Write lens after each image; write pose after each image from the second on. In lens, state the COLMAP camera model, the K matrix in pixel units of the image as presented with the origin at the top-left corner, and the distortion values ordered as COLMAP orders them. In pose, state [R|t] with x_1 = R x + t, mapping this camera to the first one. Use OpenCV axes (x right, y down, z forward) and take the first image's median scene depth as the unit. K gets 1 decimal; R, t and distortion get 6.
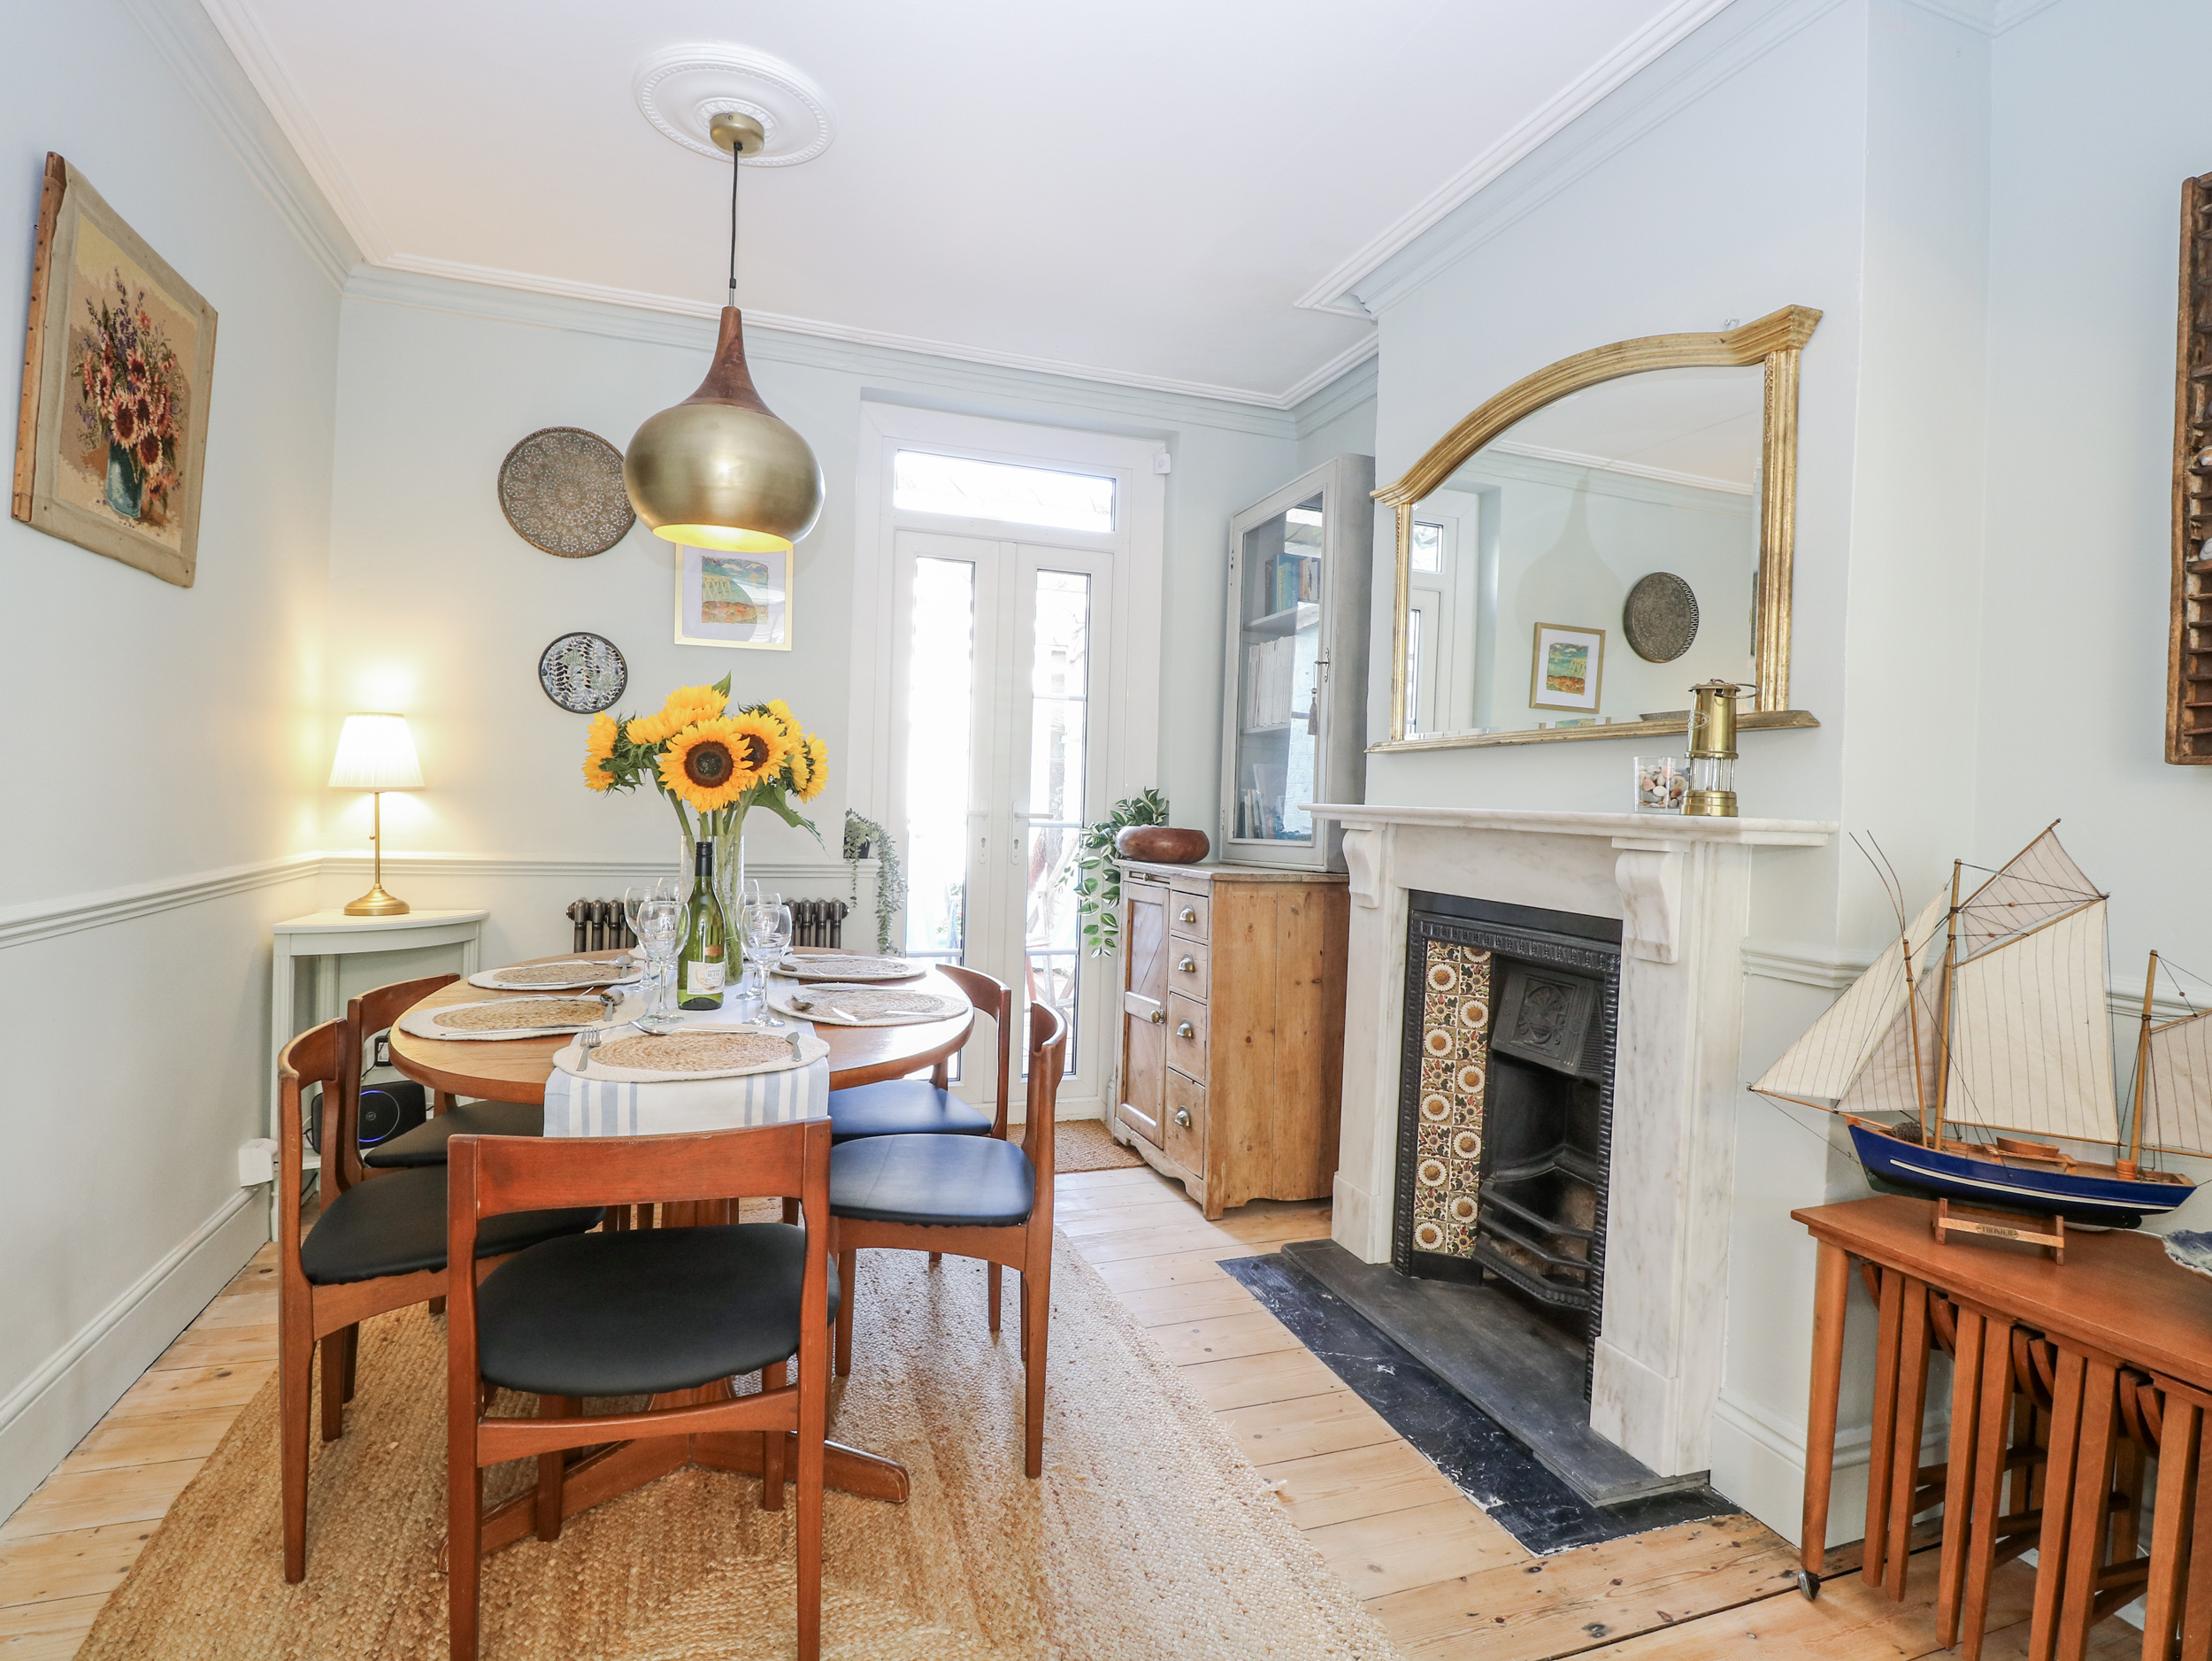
lens RADIAL K [[1164.3, 0, 1096.9], [0, 1164.3, 810.3], [0, 0, 1]] dist [0.003452, -0.012080]
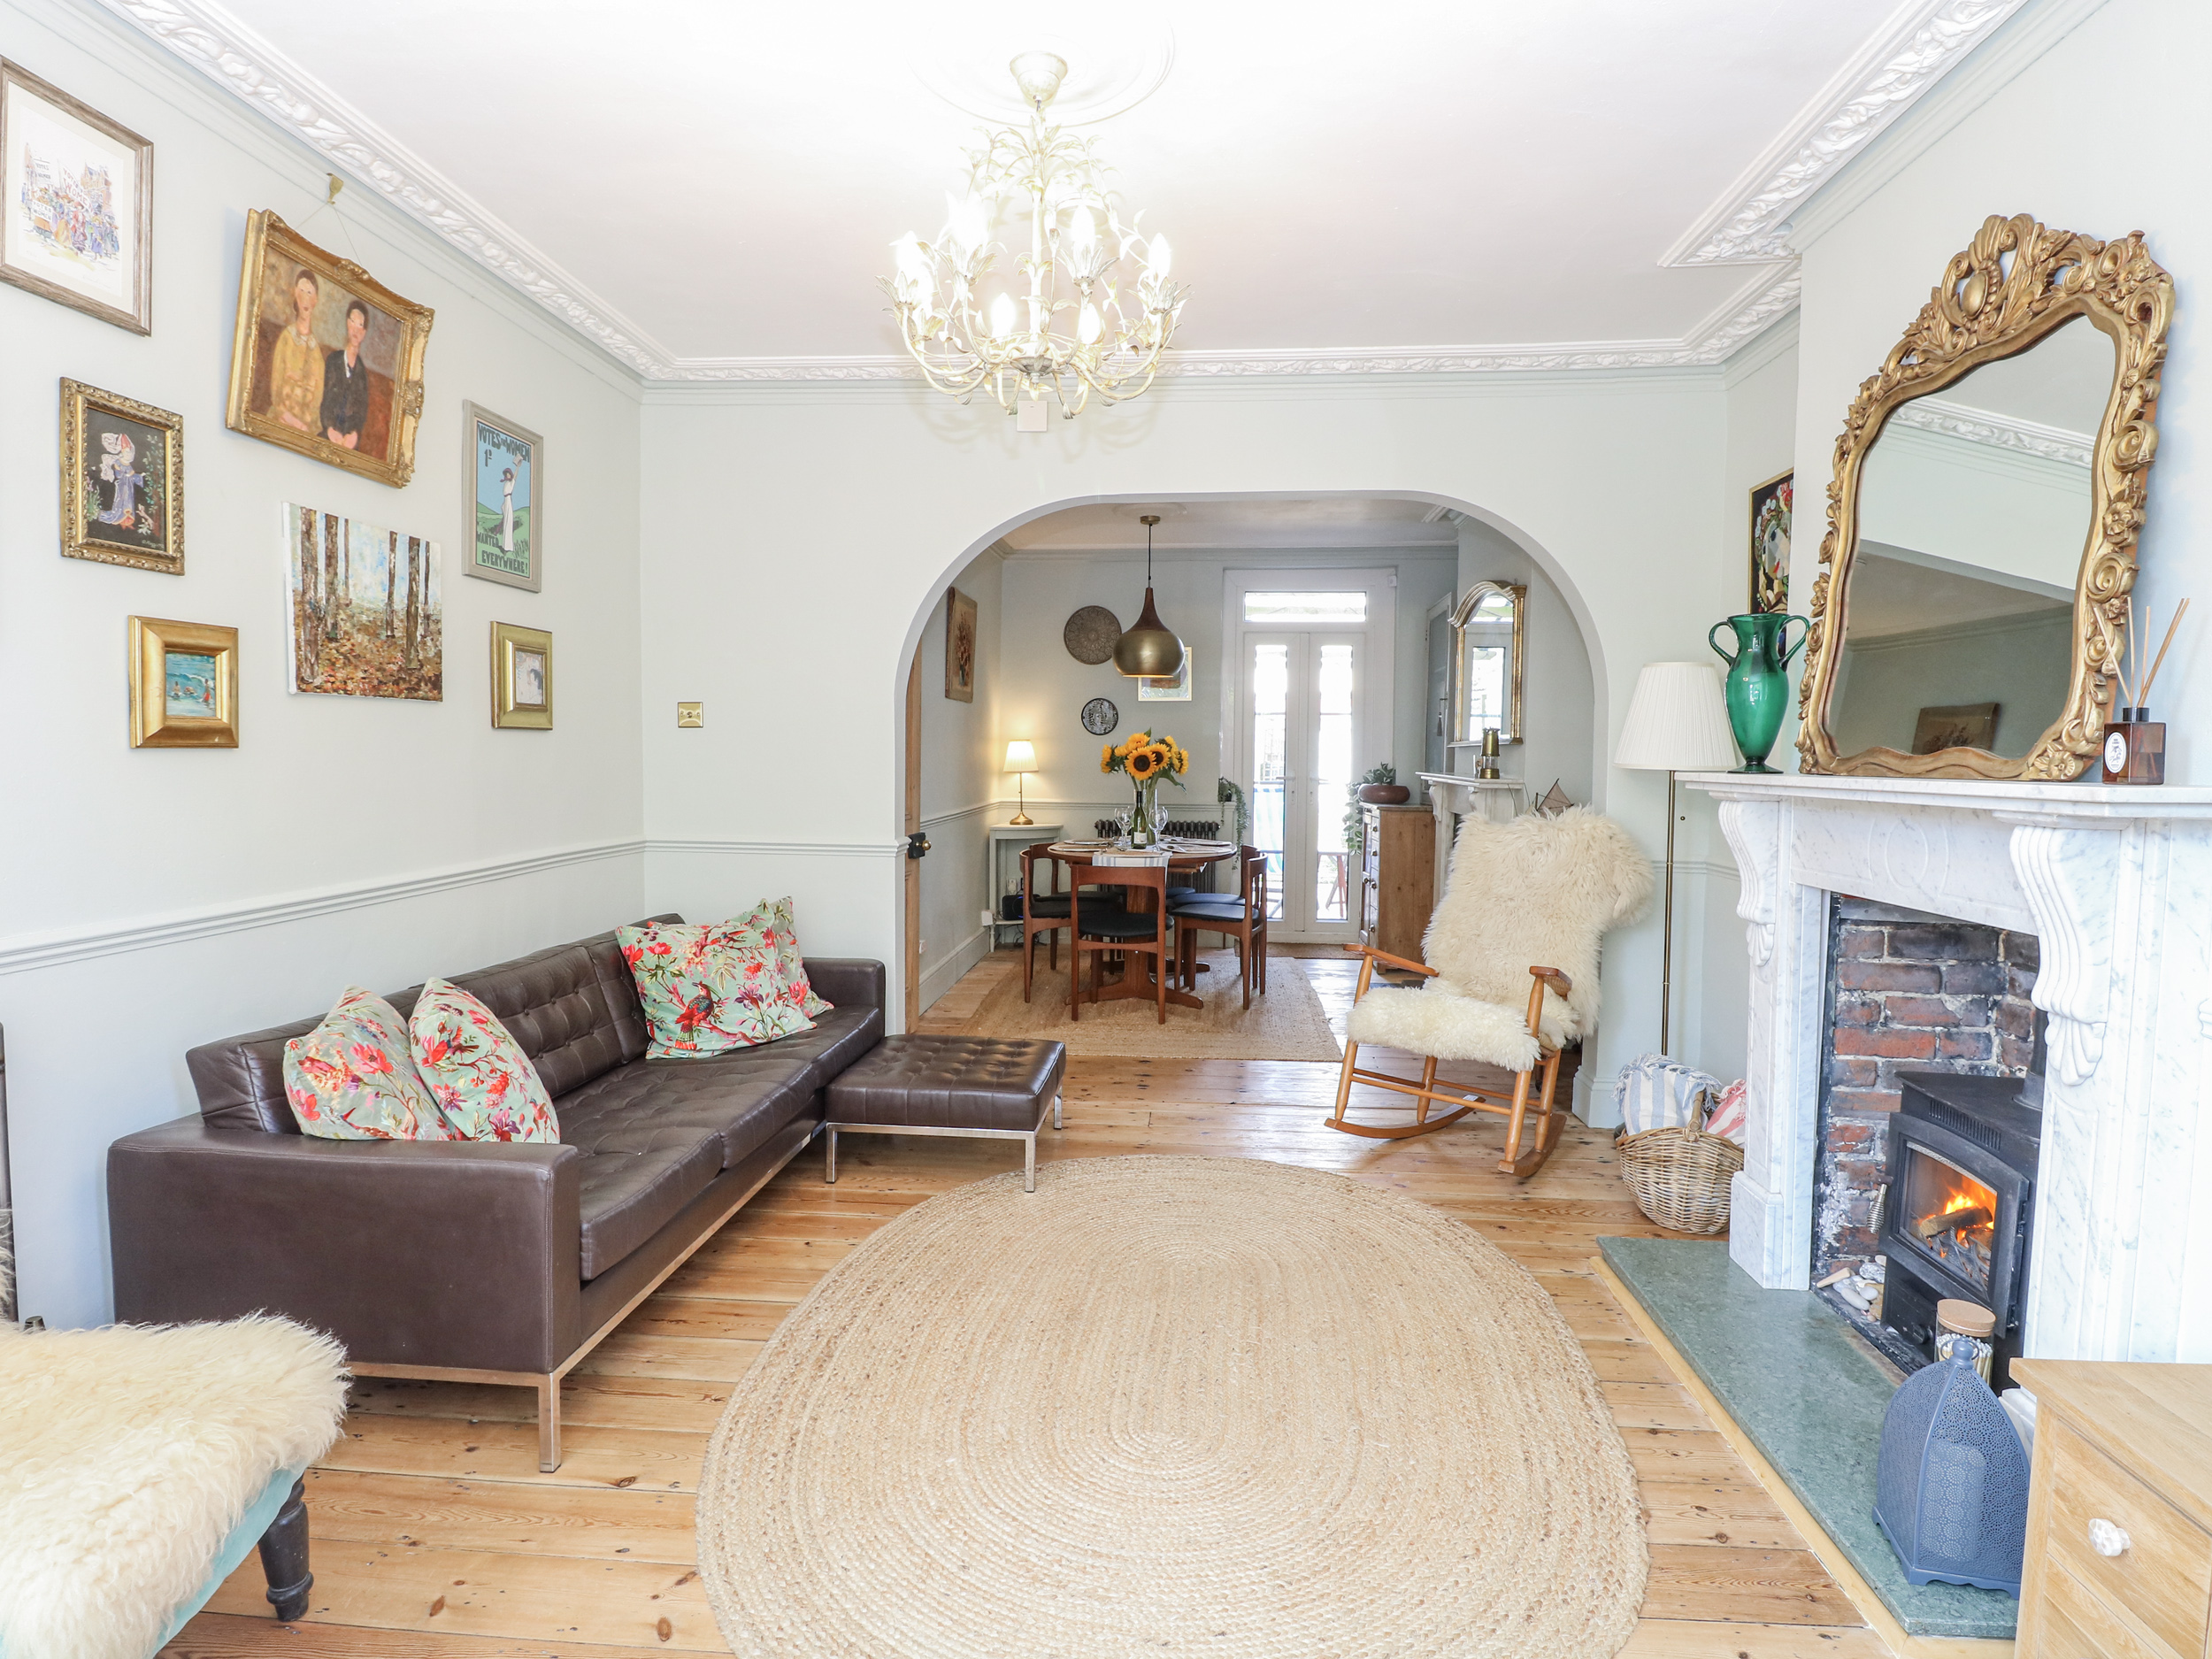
lens RADIAL K [[1164.2, 0, 1106.8], [0, 1164.2, 817.5], [0, 0, 1]] dist [0.003452, -0.012080]
pose [[0.916925, 0.002257, -0.399053, 0.572457], [0.013036, 0.999281, 0.035603, -0.008172], [0.398846, -0.037847, 0.916236, -1.298092]]
